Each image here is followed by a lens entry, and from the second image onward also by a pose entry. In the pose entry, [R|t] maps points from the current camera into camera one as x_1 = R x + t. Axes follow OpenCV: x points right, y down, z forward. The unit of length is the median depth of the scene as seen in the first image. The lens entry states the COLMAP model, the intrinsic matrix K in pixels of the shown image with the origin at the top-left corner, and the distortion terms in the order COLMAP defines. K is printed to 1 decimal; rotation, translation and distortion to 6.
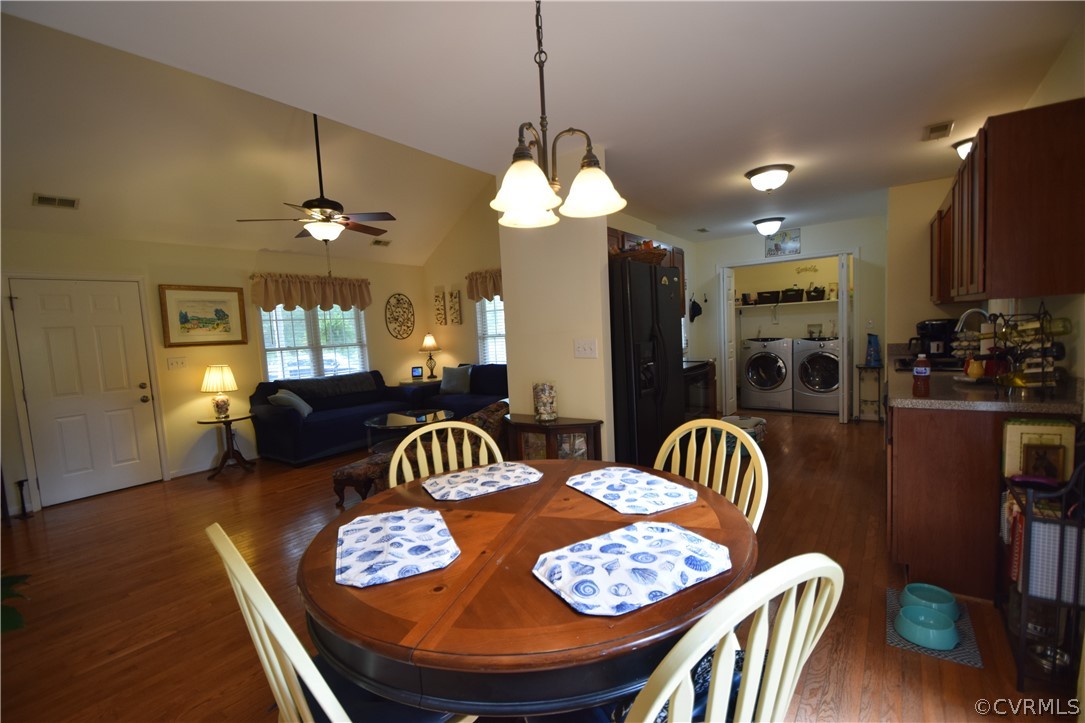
lens RADIAL K [[476.5, 0, 542.1], [0, 476.5, 367.6], [0, 0, 1]] dist [-0.003996, -0.005052]
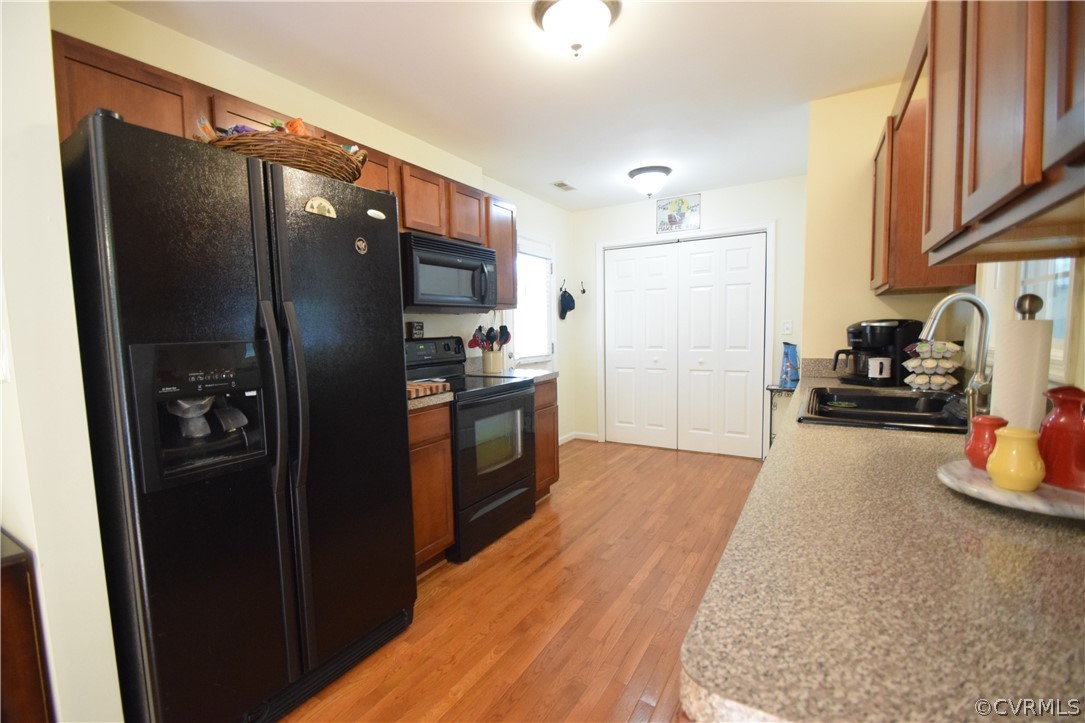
lens RADIAL K [[476.5, 0, 538.1], [0, 476.5, 366.9], [0, 0, 1]] dist [-0.003996, -0.005052]
pose [[0.996174, 0.027819, 0.082842, 0.364332], [-0.027553, 0.999611, -0.004345, -0.029451], [-0.082931, 0.002045, 0.996553, 0.450304]]
